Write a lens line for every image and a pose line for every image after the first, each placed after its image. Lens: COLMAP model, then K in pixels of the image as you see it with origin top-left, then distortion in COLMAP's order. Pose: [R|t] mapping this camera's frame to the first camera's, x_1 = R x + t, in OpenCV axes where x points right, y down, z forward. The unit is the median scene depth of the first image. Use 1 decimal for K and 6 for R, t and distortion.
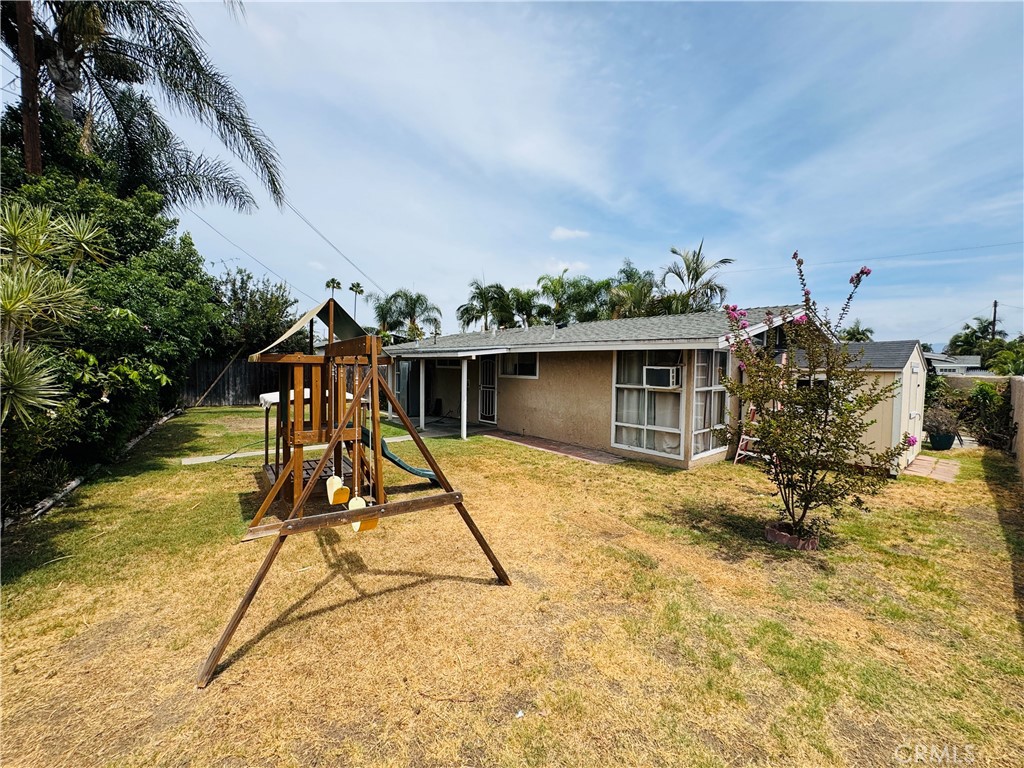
lens RADIAL K [[413.0, 0, 516.0], [0, 413.0, 379.1], [0, 0, 1]] dist [-0.007171, 0.002392]
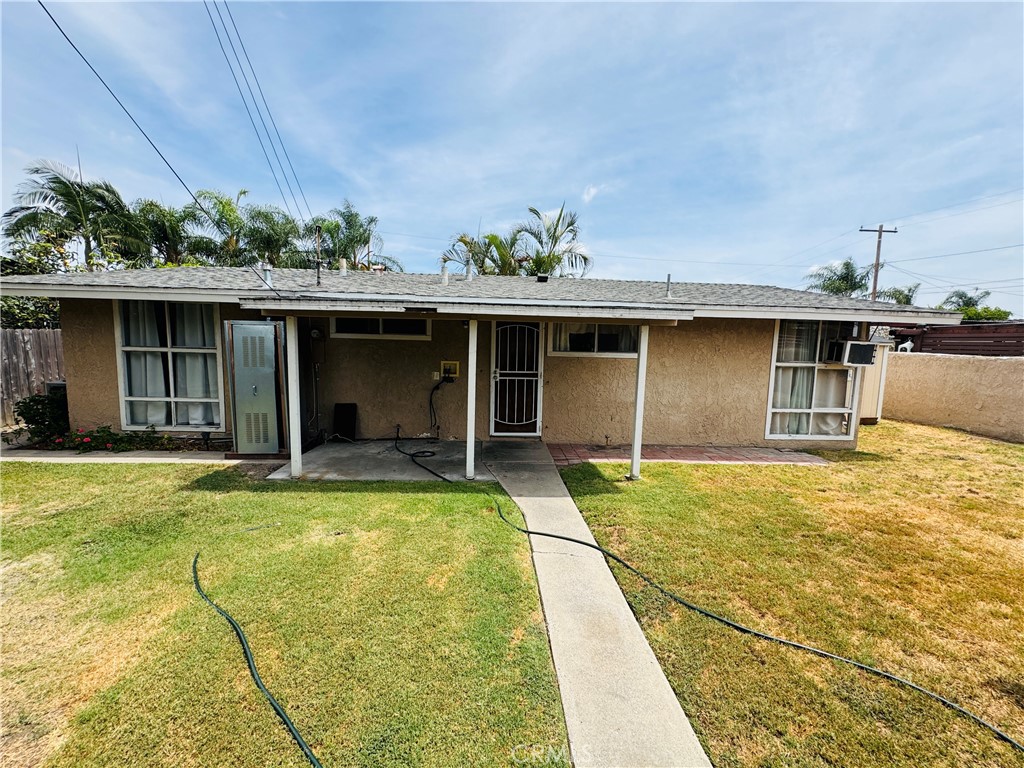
lens RADIAL K [[413.0, 0, 519.7], [0, 413.0, 392.2], [0, 0, 1]] dist [-0.007171, 0.002392]
pose [[0.618662, -0.101255, 0.779105, -0.159837], [0.013364, 0.992873, 0.118425, -0.007283], [-0.785544, -0.062853, 0.615606, 0.203783]]
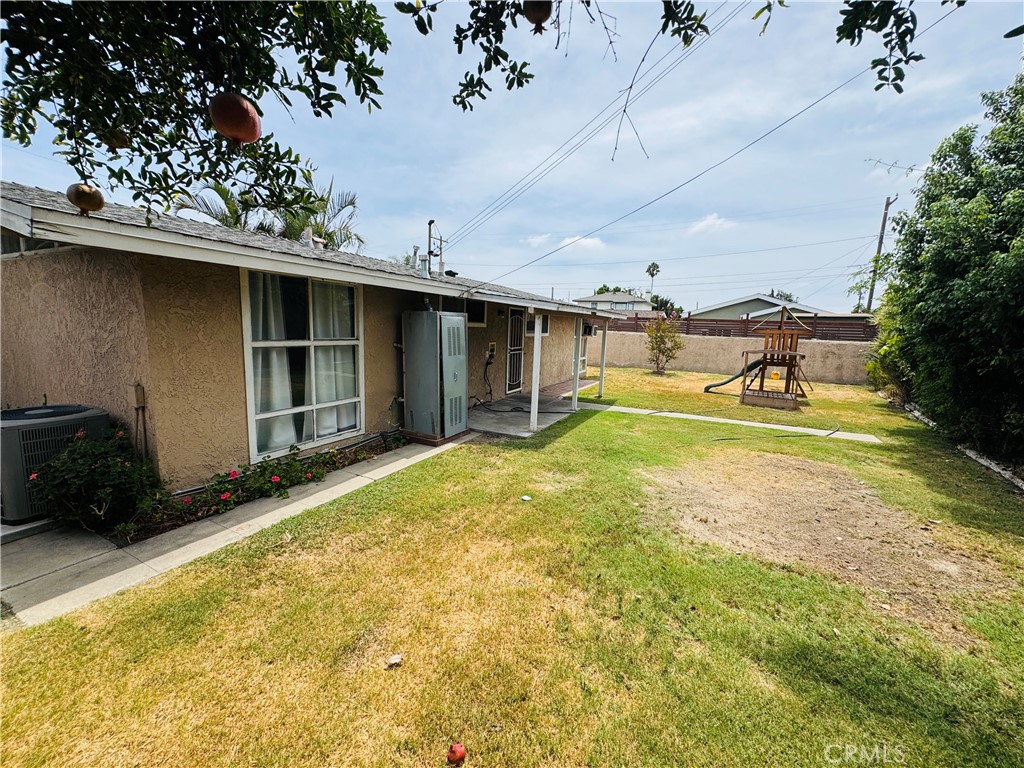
lens RADIAL K [[413.0, 0, 508.6], [0, 413.0, 389.9], [0, 0, 1]] dist [-0.007171, 0.002392]
pose [[-0.377603, -0.175206, 0.909241, -0.317416], [-0.012306, 0.982799, 0.184270, -0.022128], [-0.925886, 0.058391, -0.373263, 0.531756]]
